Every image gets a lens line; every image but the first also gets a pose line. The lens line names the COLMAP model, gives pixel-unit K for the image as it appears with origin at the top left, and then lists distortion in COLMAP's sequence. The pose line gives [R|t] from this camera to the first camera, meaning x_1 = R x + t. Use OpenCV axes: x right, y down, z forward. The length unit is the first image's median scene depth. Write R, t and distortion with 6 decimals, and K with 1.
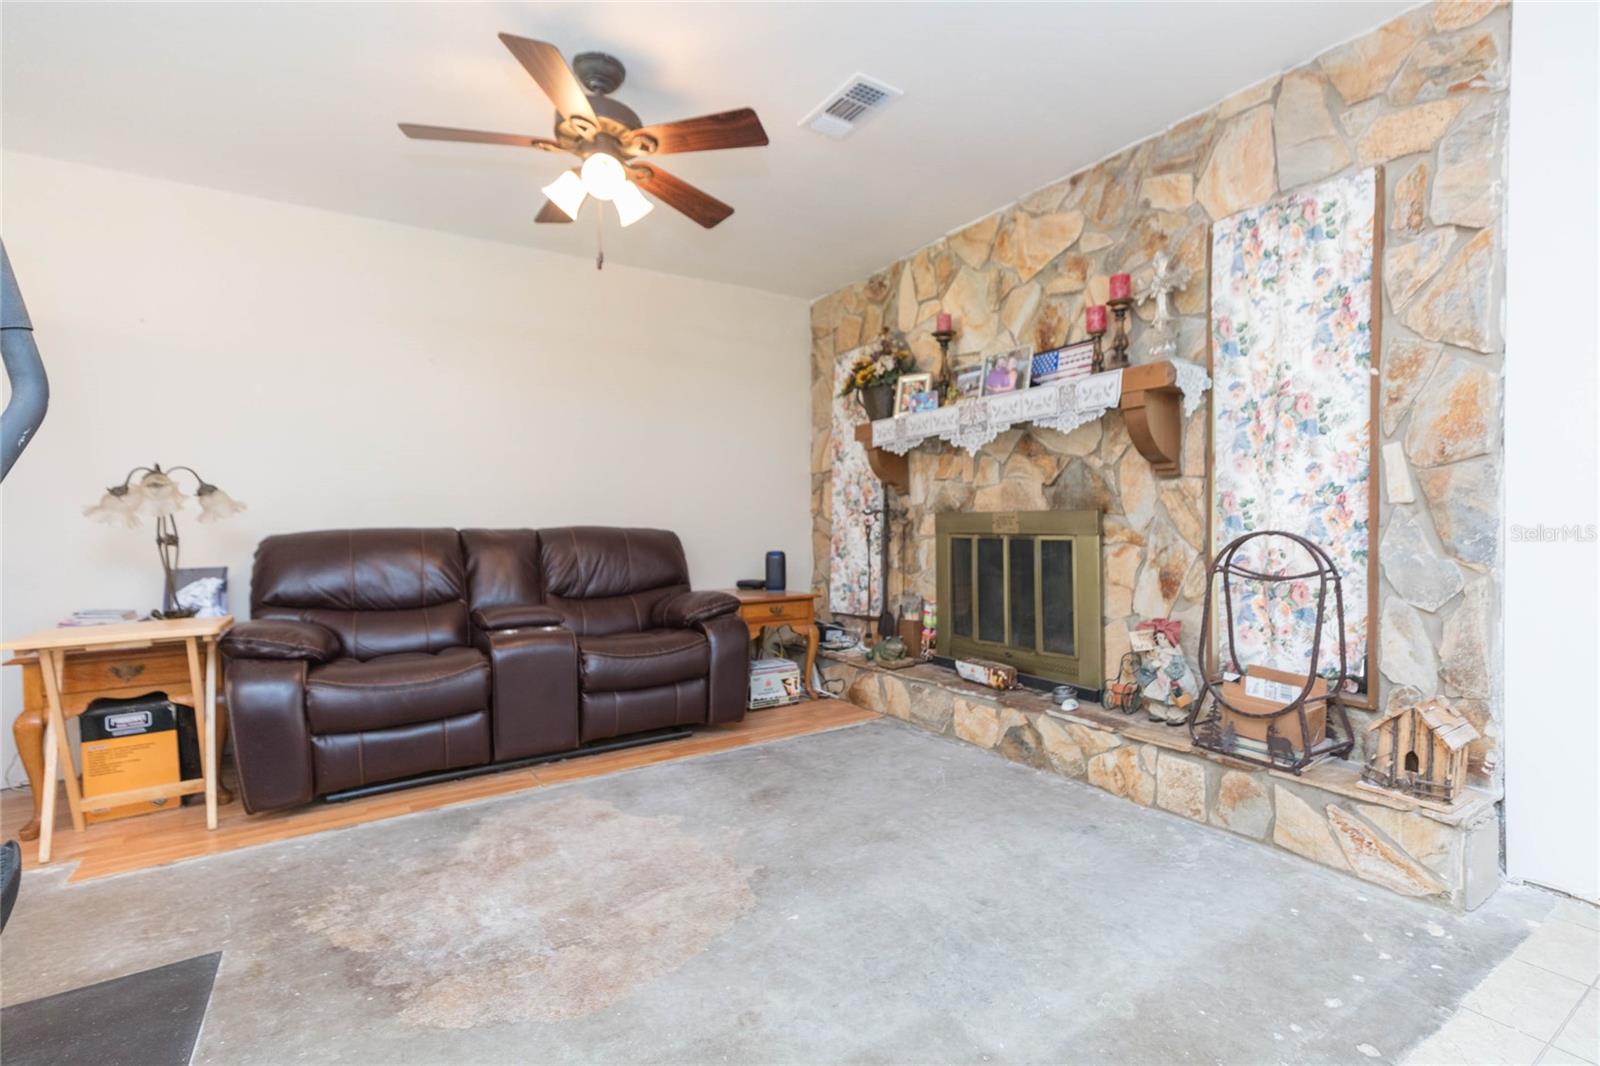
lens RADIAL K [[709.7, 0, 809.0], [0, 709.7, 548.0], [0, 0, 1]] dist [-0.000813, 0.000272]
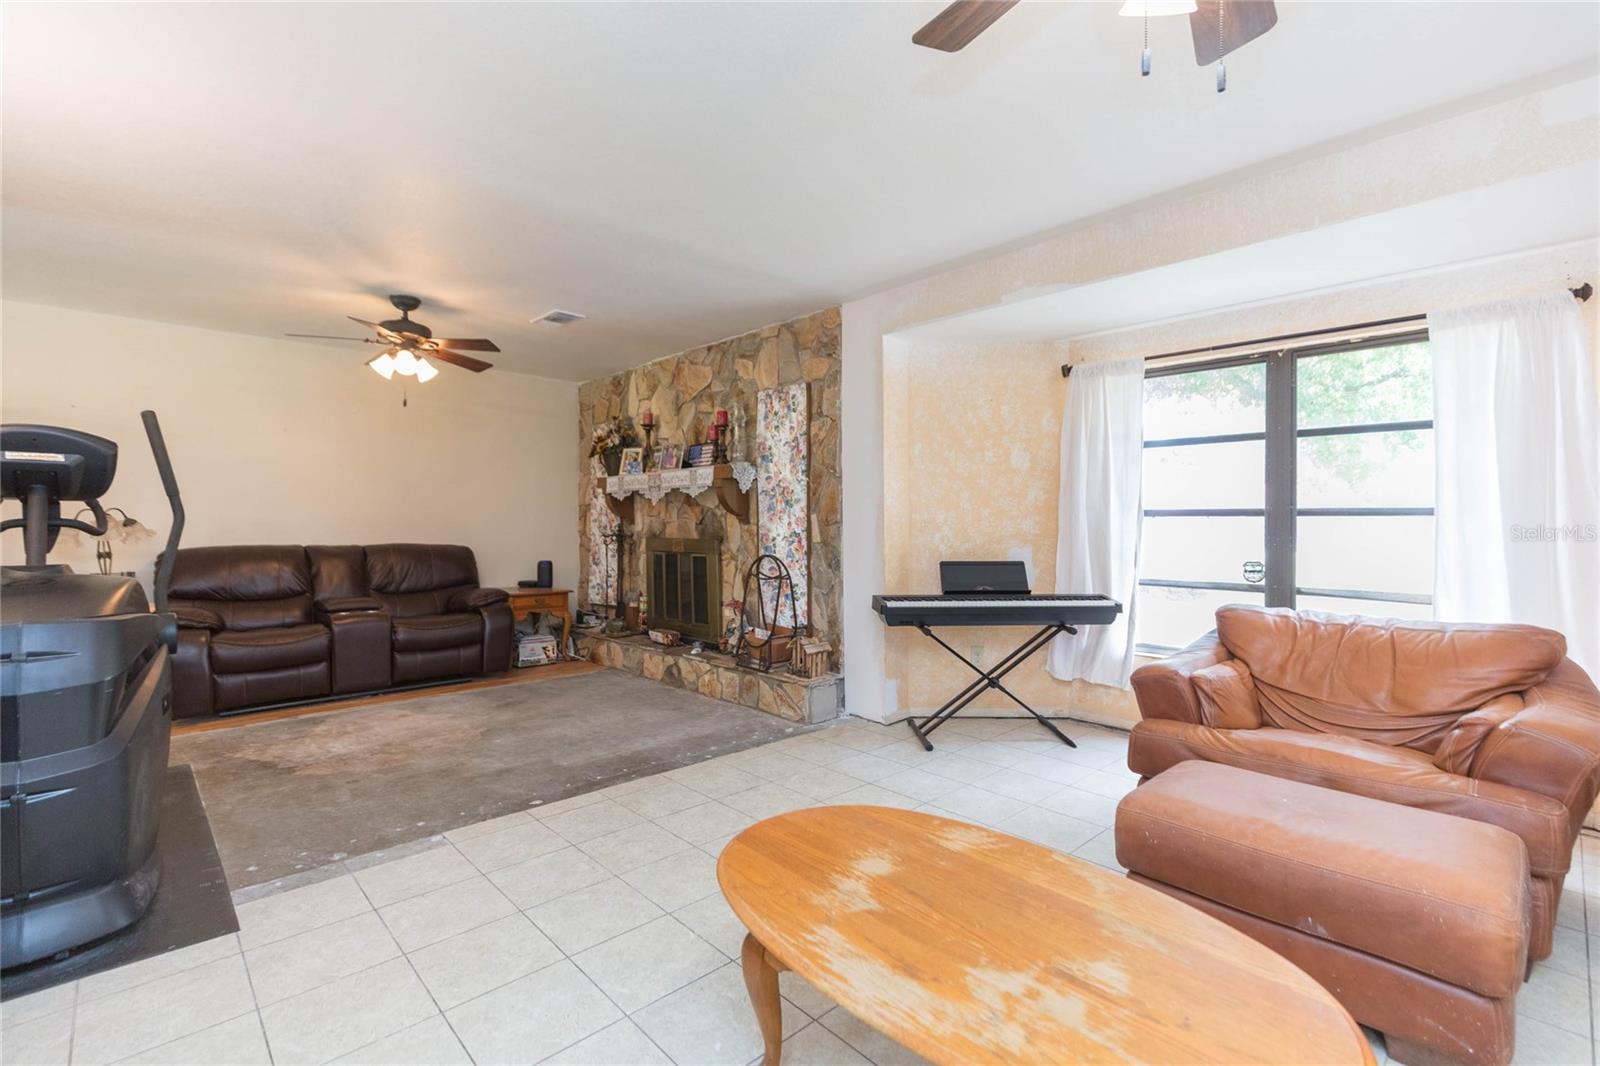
lens RADIAL K [[715.7, 0, 807.3], [0, 715.7, 541.4], [0, 0, 1]] dist [0.002713, 0.000302]
pose [[0.981607, 0.008938, 0.190702, 0.302630], [-0.006520, 0.999890, -0.013303, -0.029182], [-0.190800, 0.011815, 0.981558, -0.812313]]
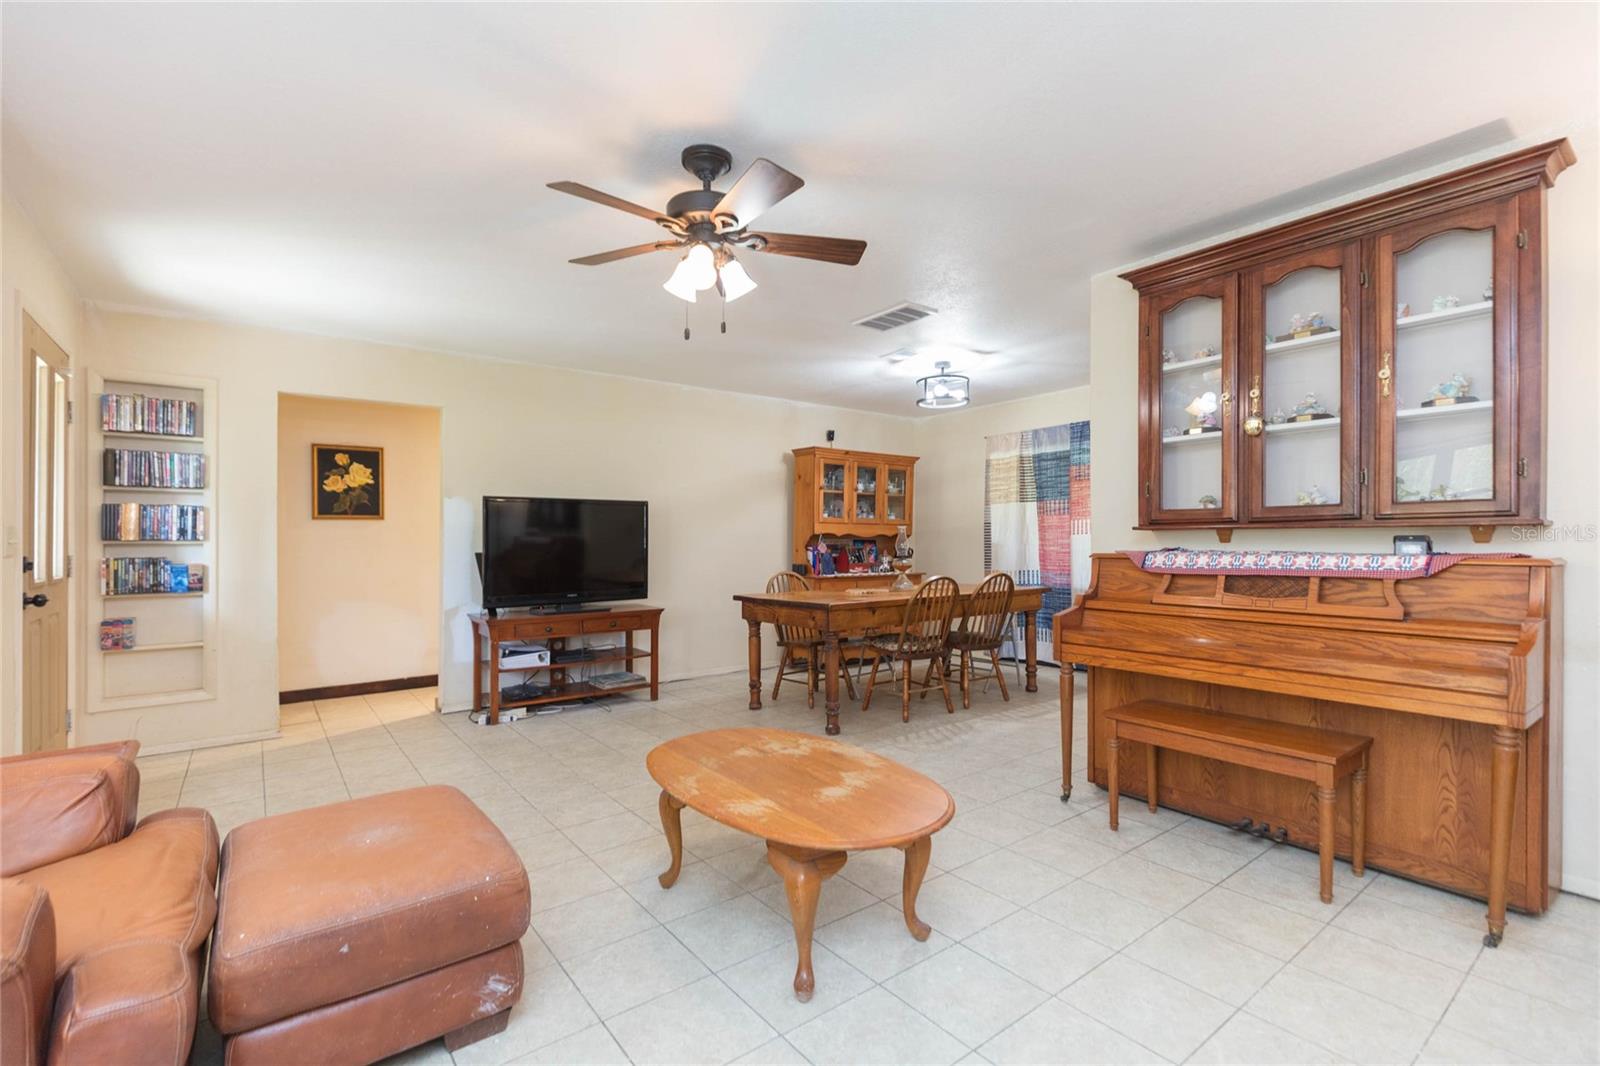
lens RADIAL K [[715.7, 0, 807.3], [0, 715.7, 541.4], [0, 0, 1]] dist [0.002713, 0.000302]
pose [[-0.995647, 0.019537, -0.091132, 0.546050], [0.016353, 0.999234, 0.035561, -0.075129], [0.091757, 0.033916, -0.995204, 0.419637]]
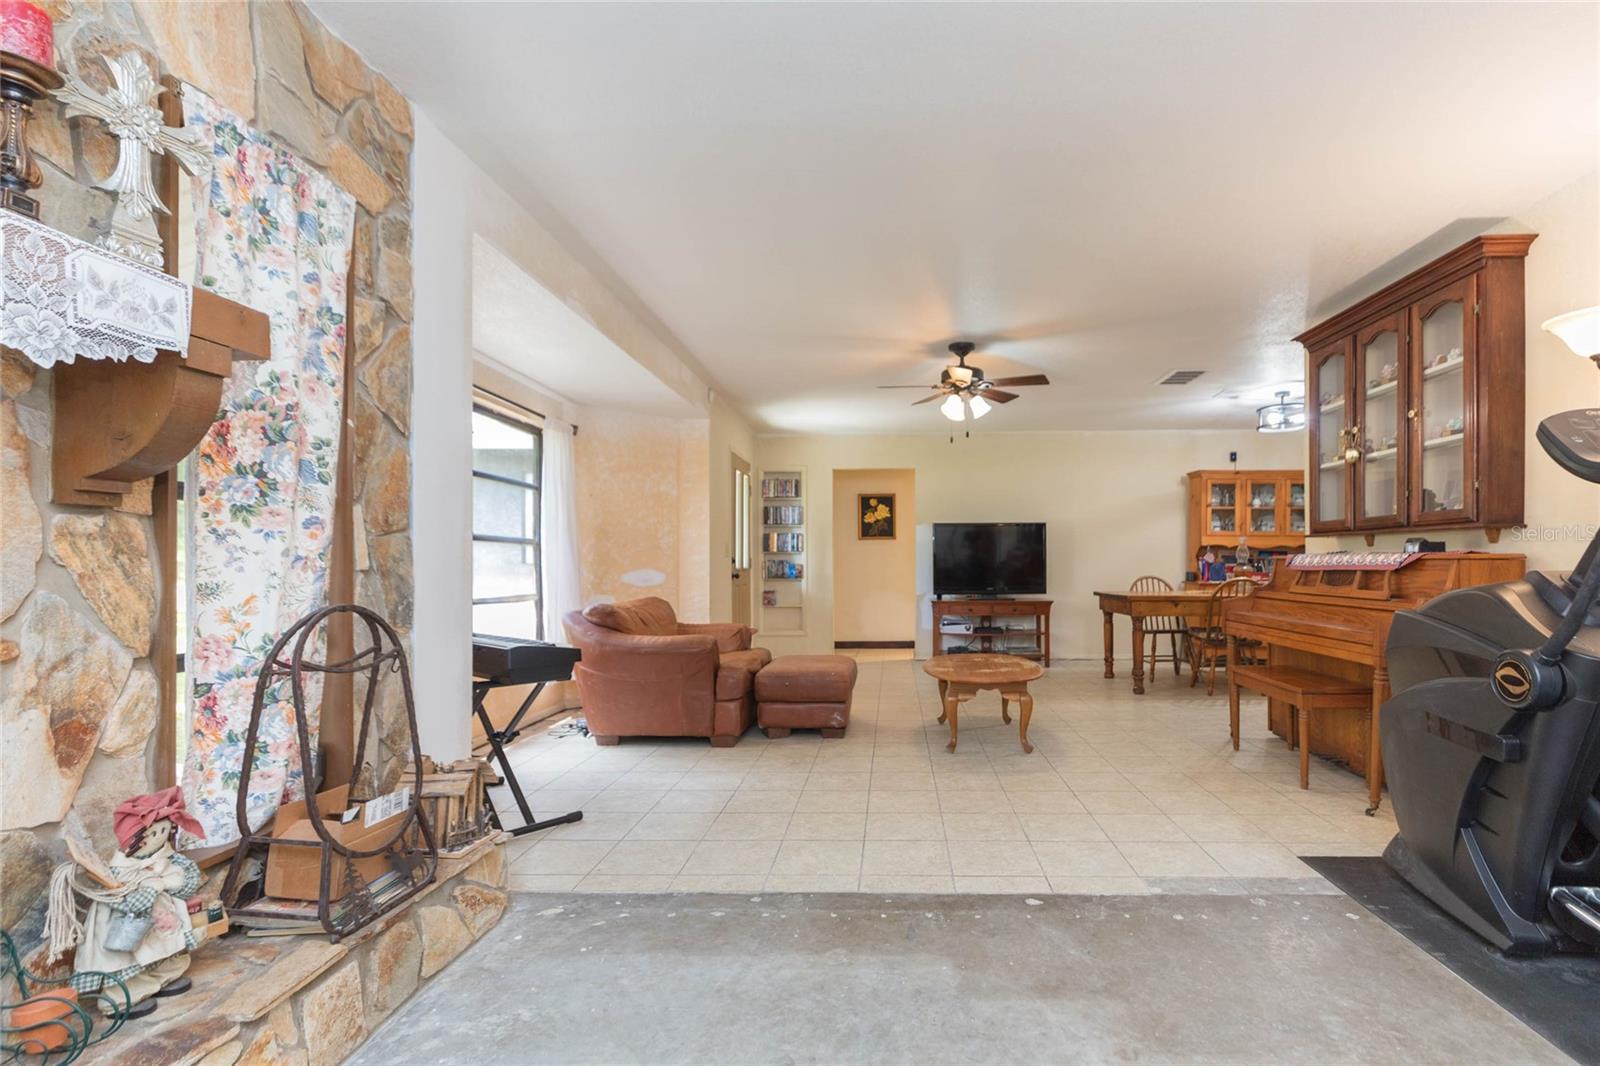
lens RADIAL K [[742.0, 0, 876.3], [0, 742.0, 565.0], [0, 0, 1]] dist [0.001446, 0.000801]
pose [[-0.829778, 0.013862, 0.557922, -0.206551], [0.033358, 0.999136, 0.024788, -0.054215], [-0.557096, 0.039180, -0.829523, 1.079385]]
